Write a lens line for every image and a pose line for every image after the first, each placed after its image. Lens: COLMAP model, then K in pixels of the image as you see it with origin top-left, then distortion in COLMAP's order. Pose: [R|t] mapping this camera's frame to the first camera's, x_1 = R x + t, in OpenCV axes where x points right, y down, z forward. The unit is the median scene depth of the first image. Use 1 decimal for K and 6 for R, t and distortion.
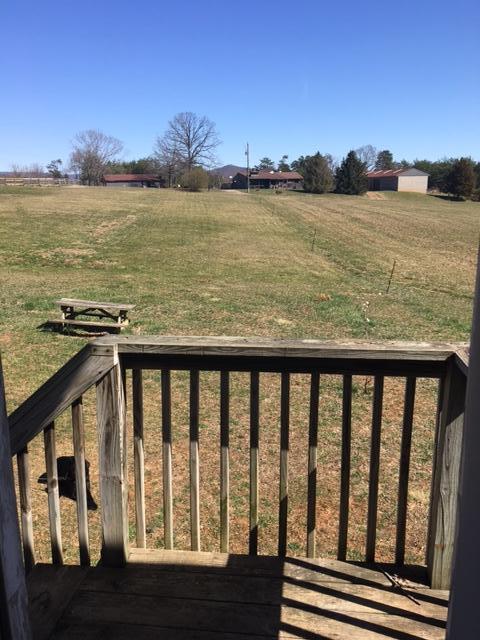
lens RADIAL K [[545.4, 0, 239.1], [0, 545.4, 321.0], [0, 0, 1]] dist [0.028051, -0.000836]
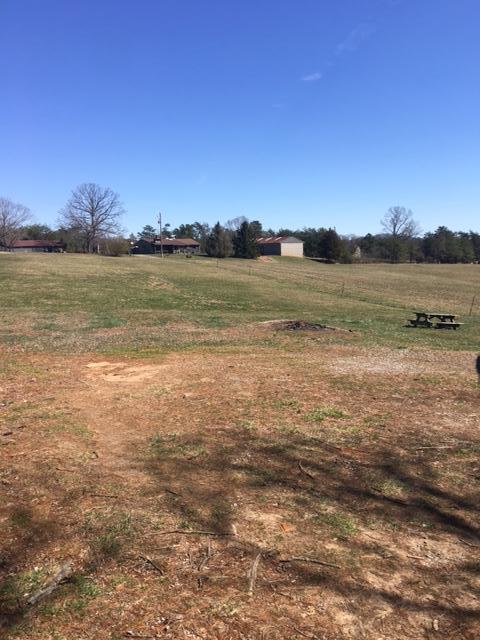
lens RADIAL K [[545.4, 0, 236.6], [0, 545.4, 316.4], [0, 0, 1]] dist [0.028051, -0.000836]
pose [[0.955993, -0.037483, 0.290985, -0.142807], [0.073062, 0.990975, -0.112384, 0.012700], [-0.284147, 0.128698, 0.950104, -0.051227]]
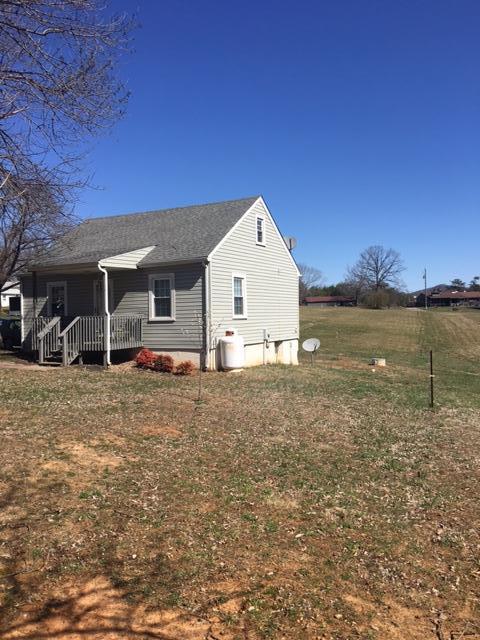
lens RADIAL K [[545.4, 0, 238.8], [0, 545.4, 315.9], [0, 0, 1]] dist [0.028051, -0.000836]
pose [[0.929960, -0.003864, -0.367639, 0.065048], [-0.078444, 0.974834, -0.208673, 0.043856], [0.359194, 0.222897, 0.906254, -0.163903]]
